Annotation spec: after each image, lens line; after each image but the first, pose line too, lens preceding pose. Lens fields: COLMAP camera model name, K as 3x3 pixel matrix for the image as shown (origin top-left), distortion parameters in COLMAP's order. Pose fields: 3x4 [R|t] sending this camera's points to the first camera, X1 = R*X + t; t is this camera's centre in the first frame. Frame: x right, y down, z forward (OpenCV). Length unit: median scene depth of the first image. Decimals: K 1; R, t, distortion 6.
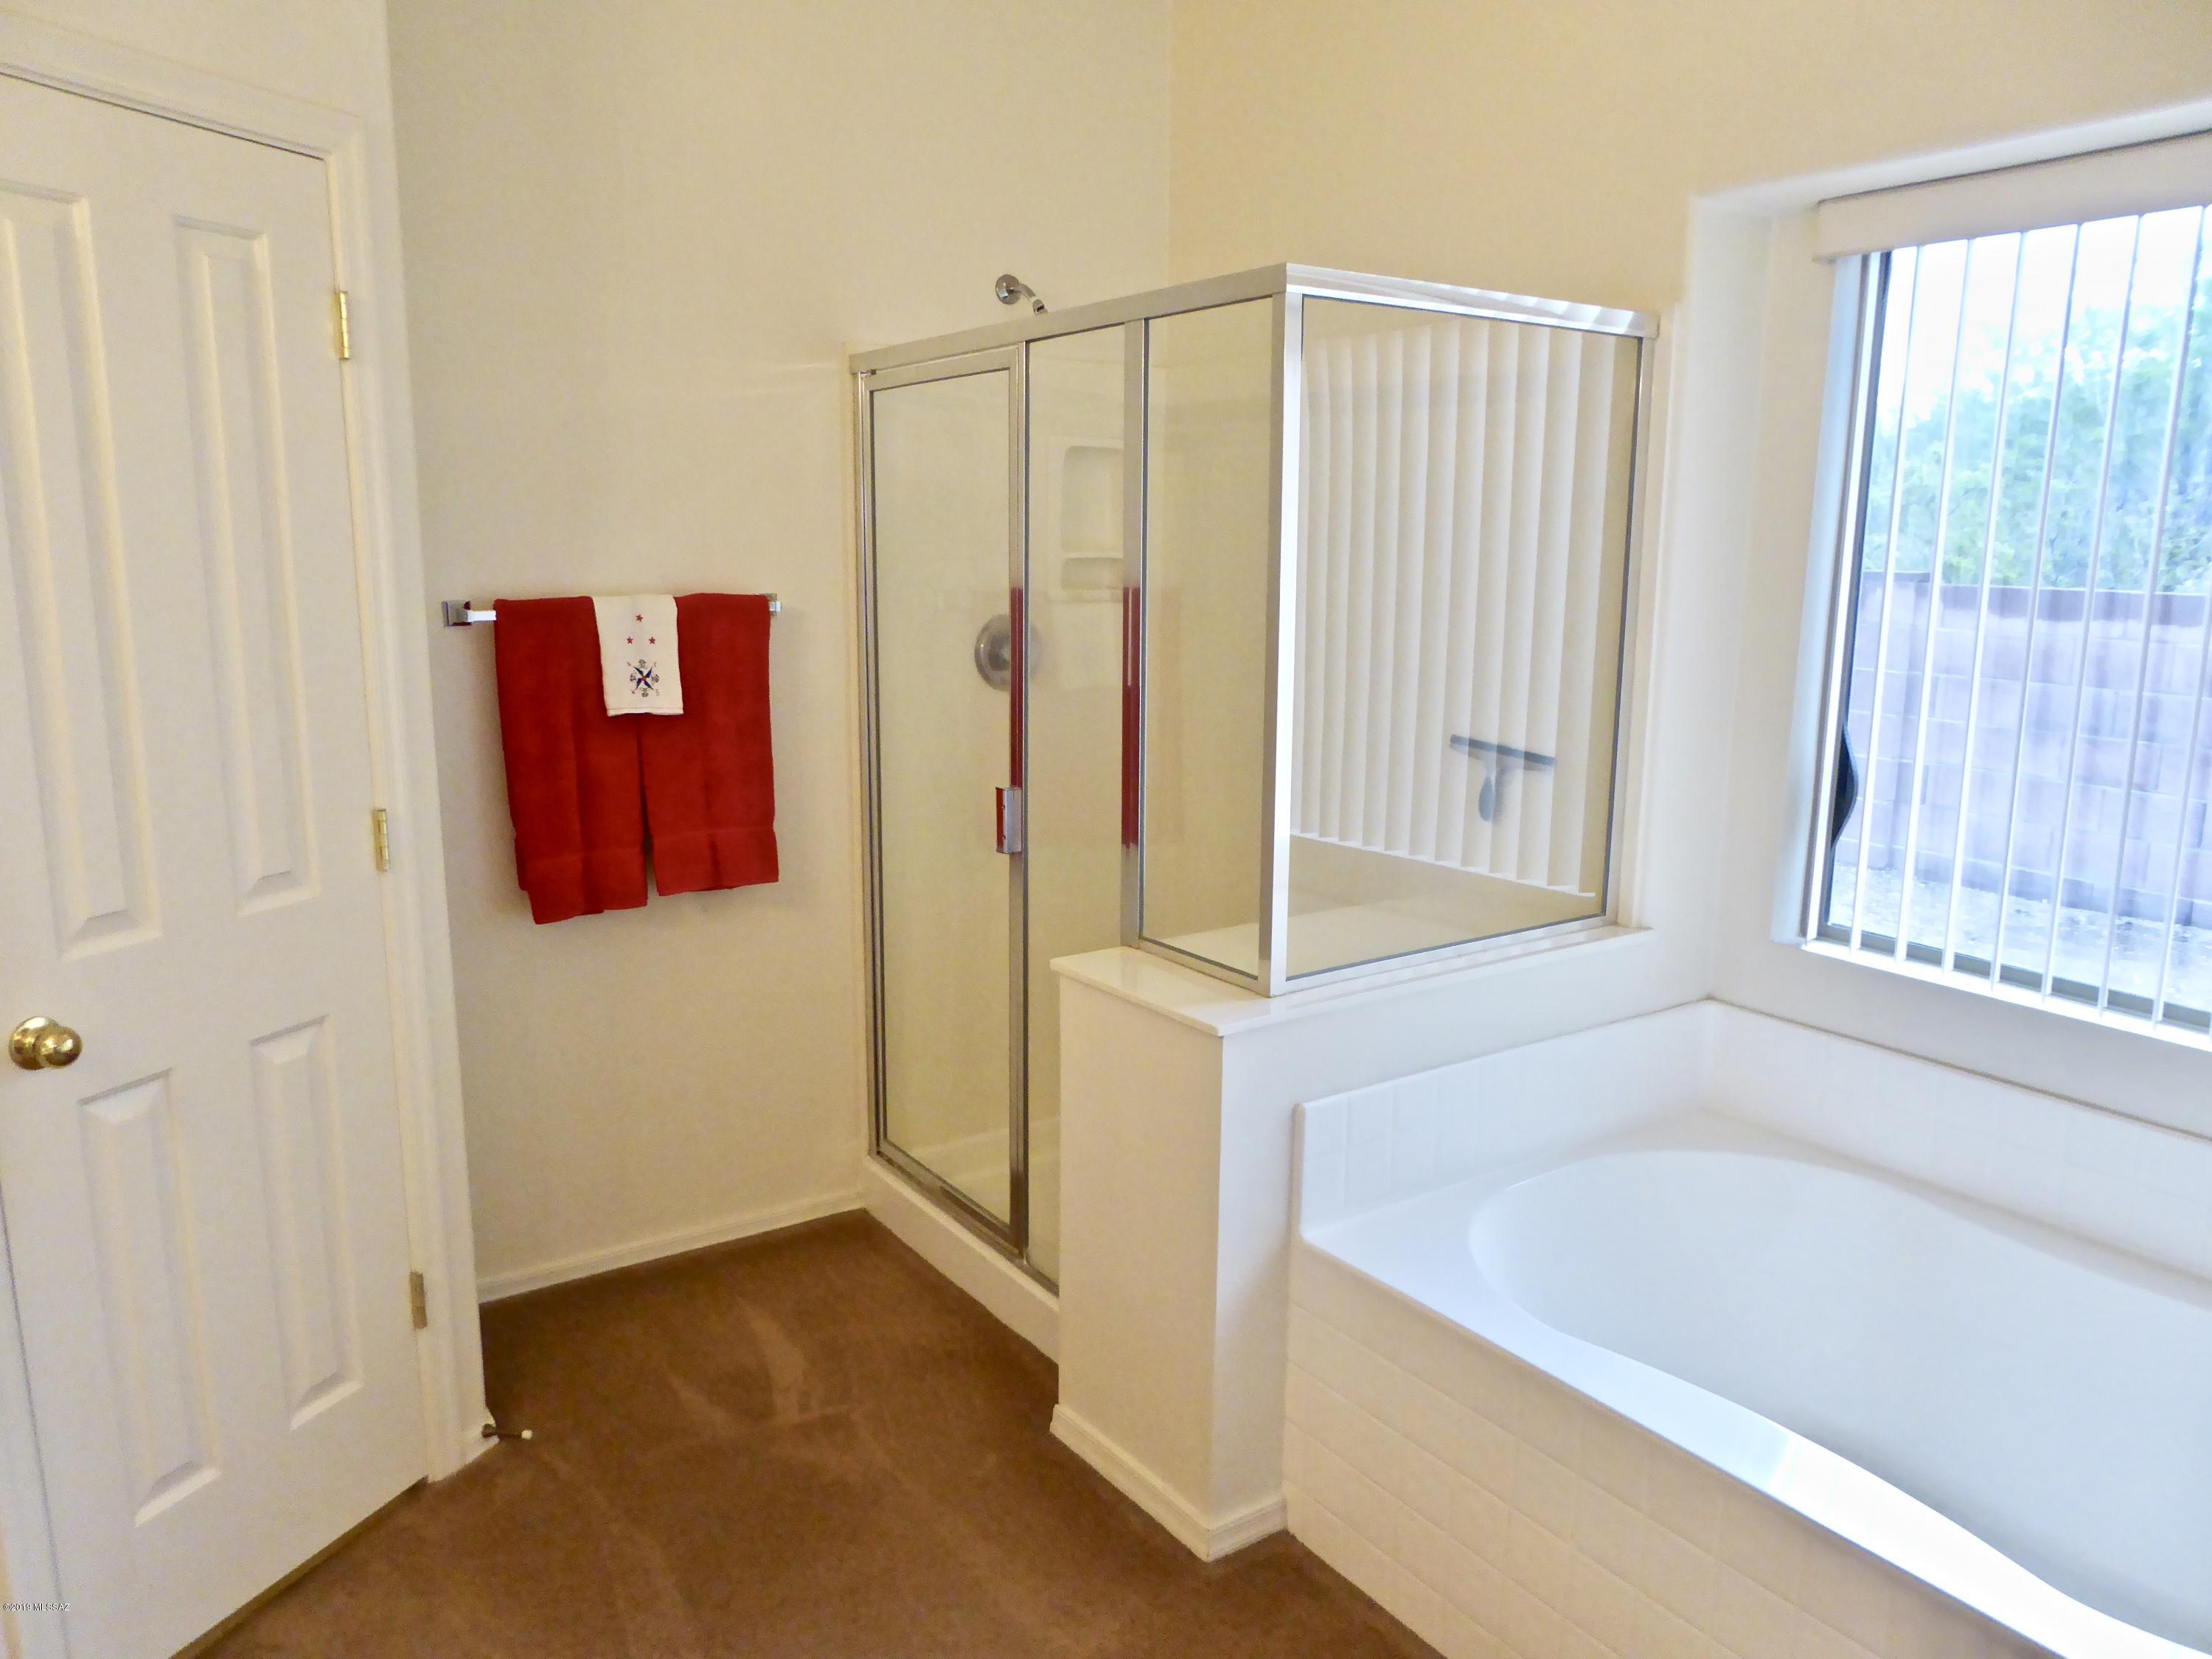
lens RADIAL K [[1572.4, 0, 1106.0], [0, 1572.4, 829.5], [0, 0, 1]] dist [-0.057185, 0.040448]
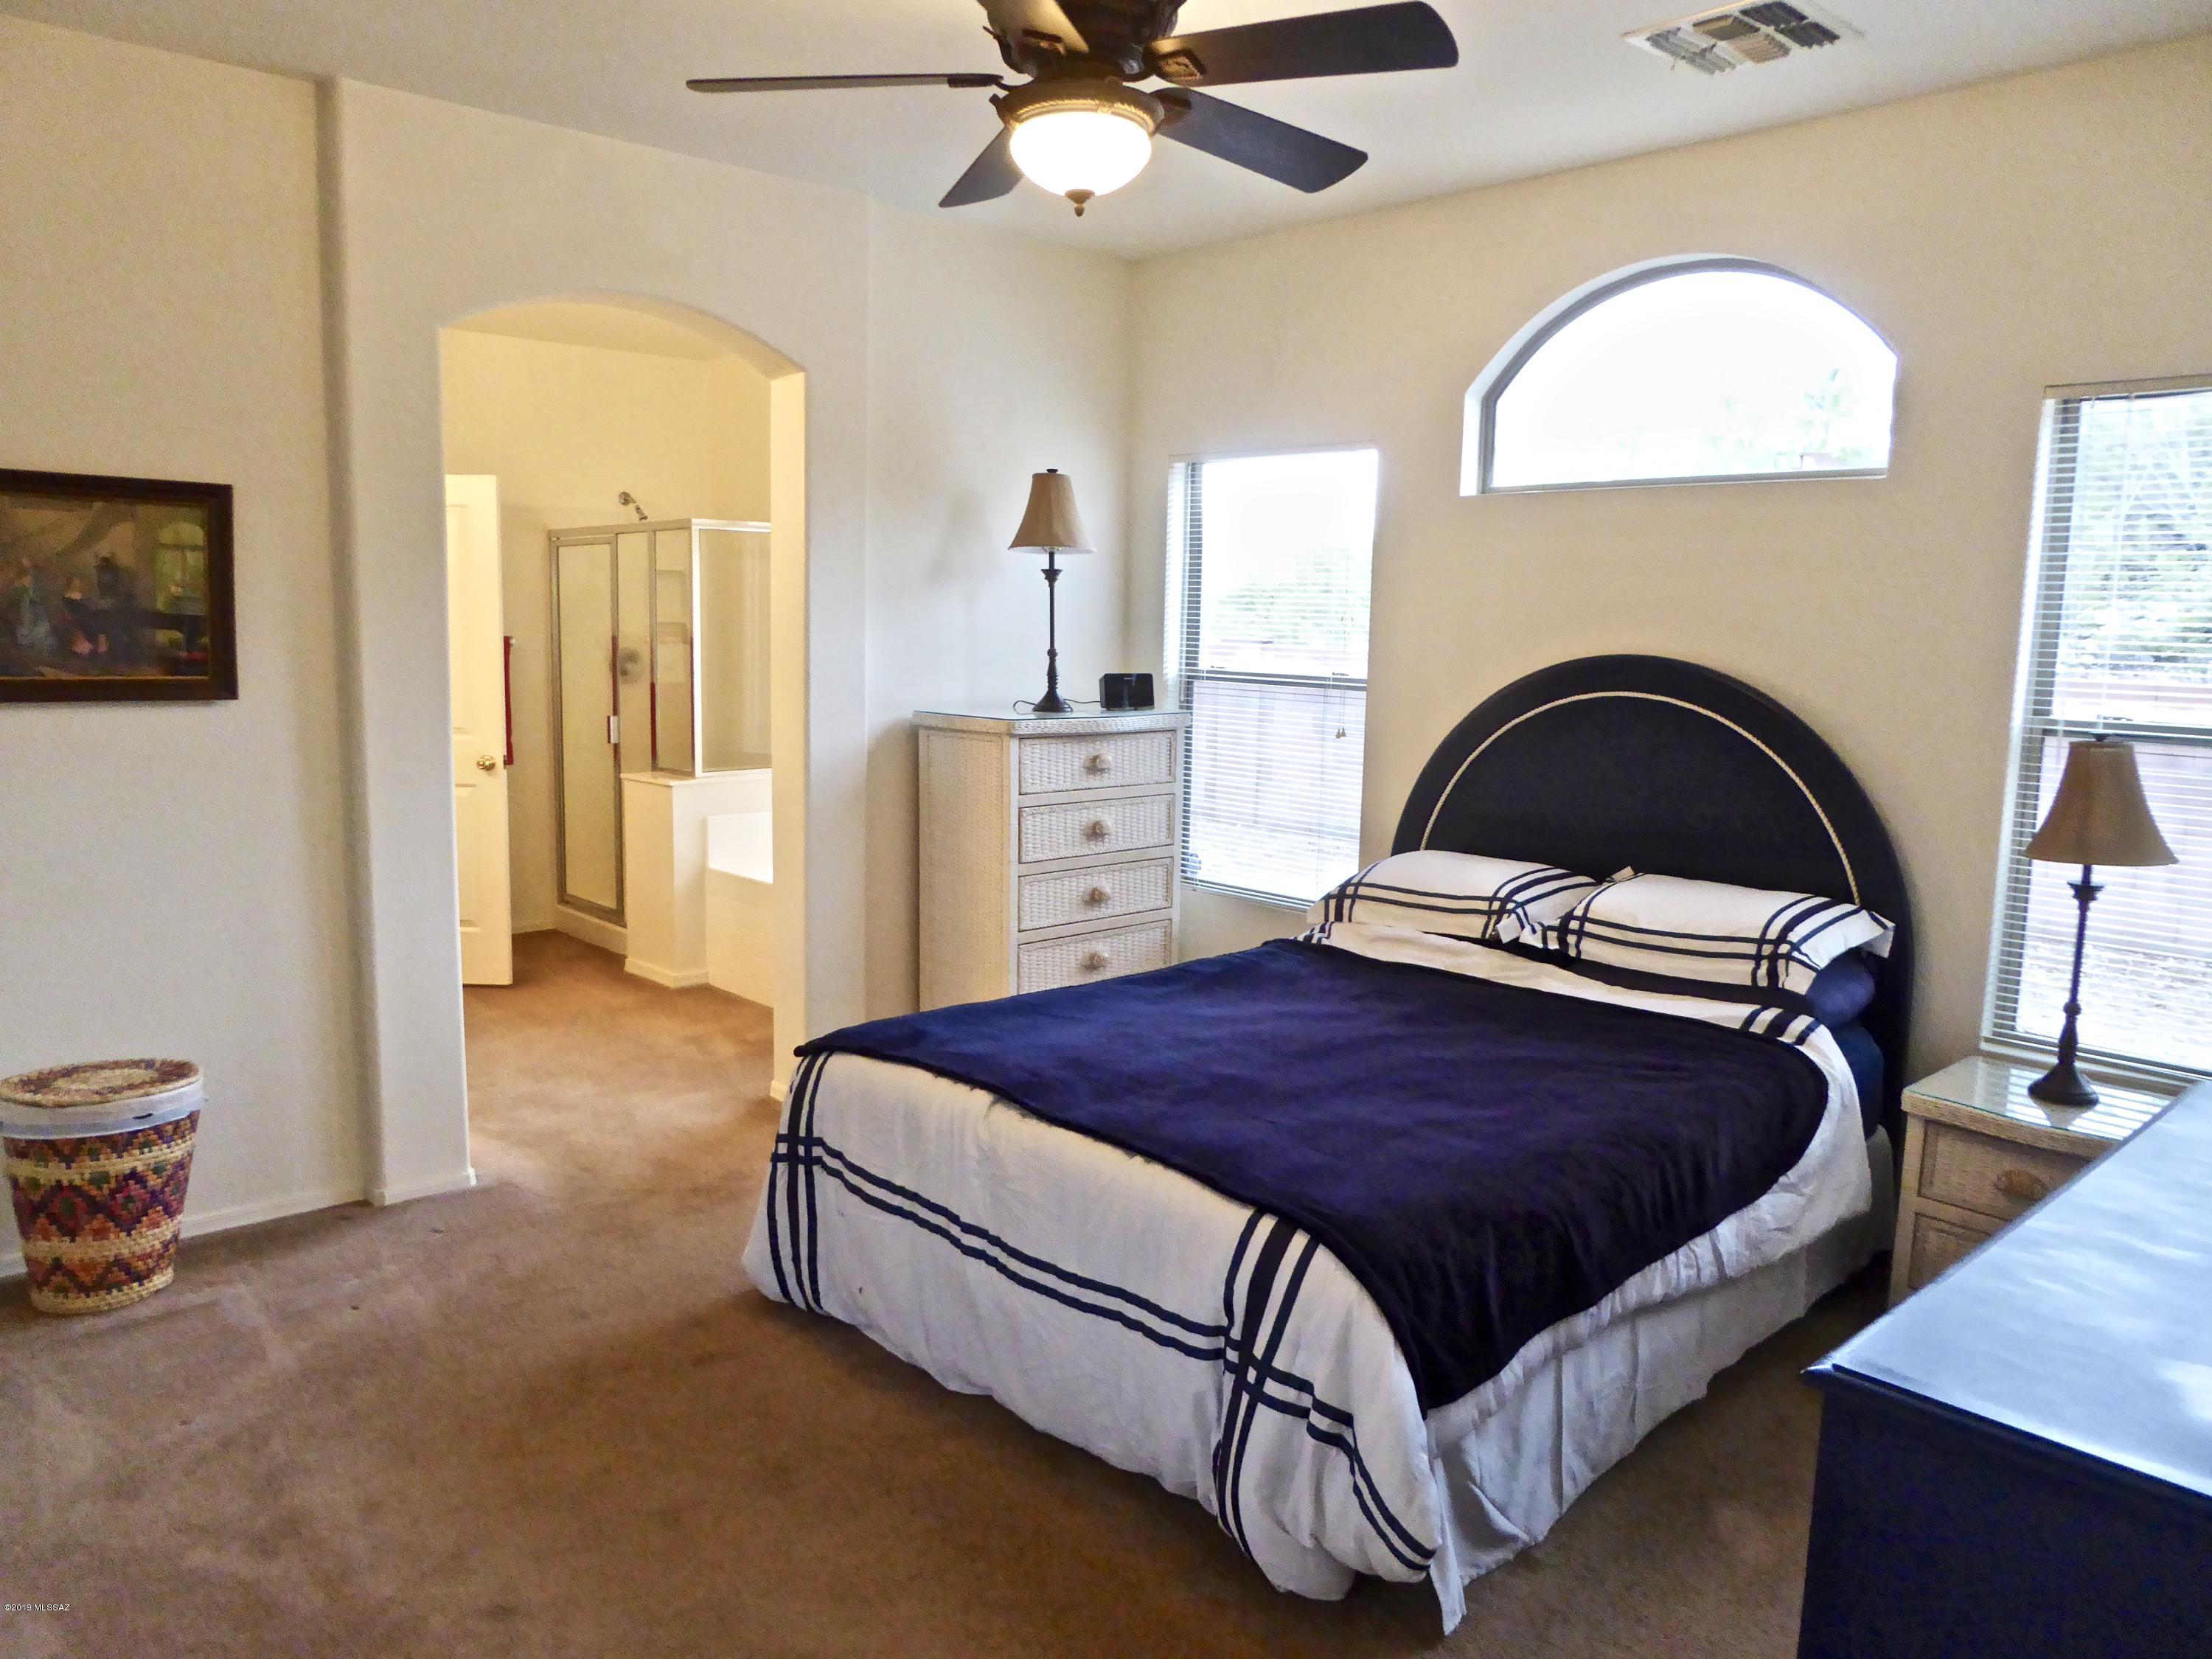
lens RADIAL K [[1572.4, 0, 1106.0], [0, 1572.4, 829.5], [0, 0, 1]] dist [-0.057185, 0.040448]
pose [[0.988731, -0.015615, 0.148888, 0.373305], [0.023902, 0.998253, -0.054035, 0.335540], [-0.147785, 0.056985, 0.987377, -1.672481]]
